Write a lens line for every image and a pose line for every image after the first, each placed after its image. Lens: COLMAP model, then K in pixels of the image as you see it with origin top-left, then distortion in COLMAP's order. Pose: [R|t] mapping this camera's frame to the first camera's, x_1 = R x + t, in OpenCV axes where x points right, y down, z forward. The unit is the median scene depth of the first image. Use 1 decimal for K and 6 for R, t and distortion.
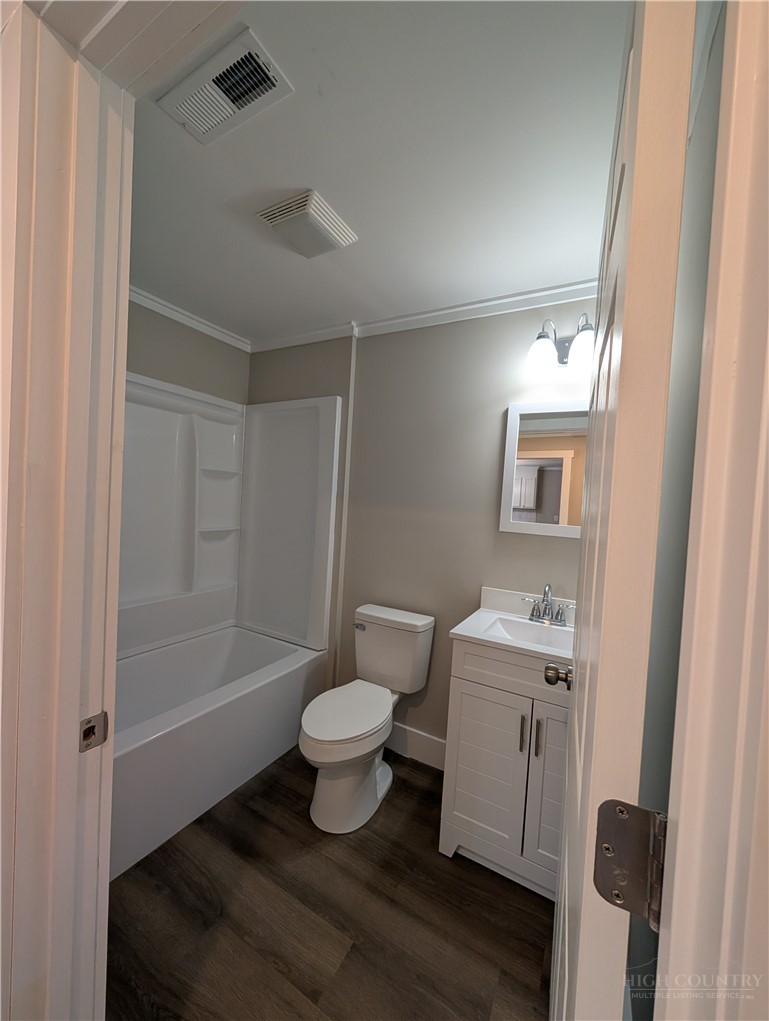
lens RADIAL K [[387.0, 0, 383.3], [0, 387.0, 511.2], [0, 0, 1]] dist [-0.001743, 0.000954]
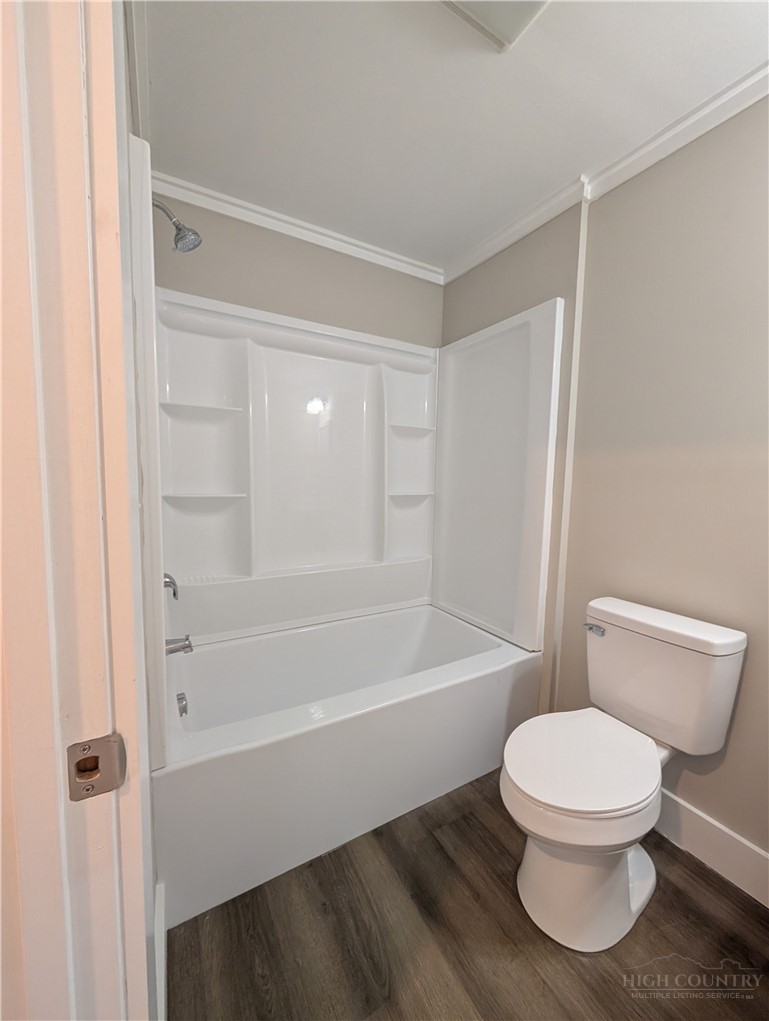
lens RADIAL K [[387.0, 0, 384.4], [0, 387.0, 513.7], [0, 0, 1]] dist [-0.001743, 0.000954]
pose [[0.864744, 0.005301, -0.502185, -0.041521], [0.017742, 0.998998, 0.041096, 0.066935], [0.501900, -0.044447, 0.863783, 0.254245]]
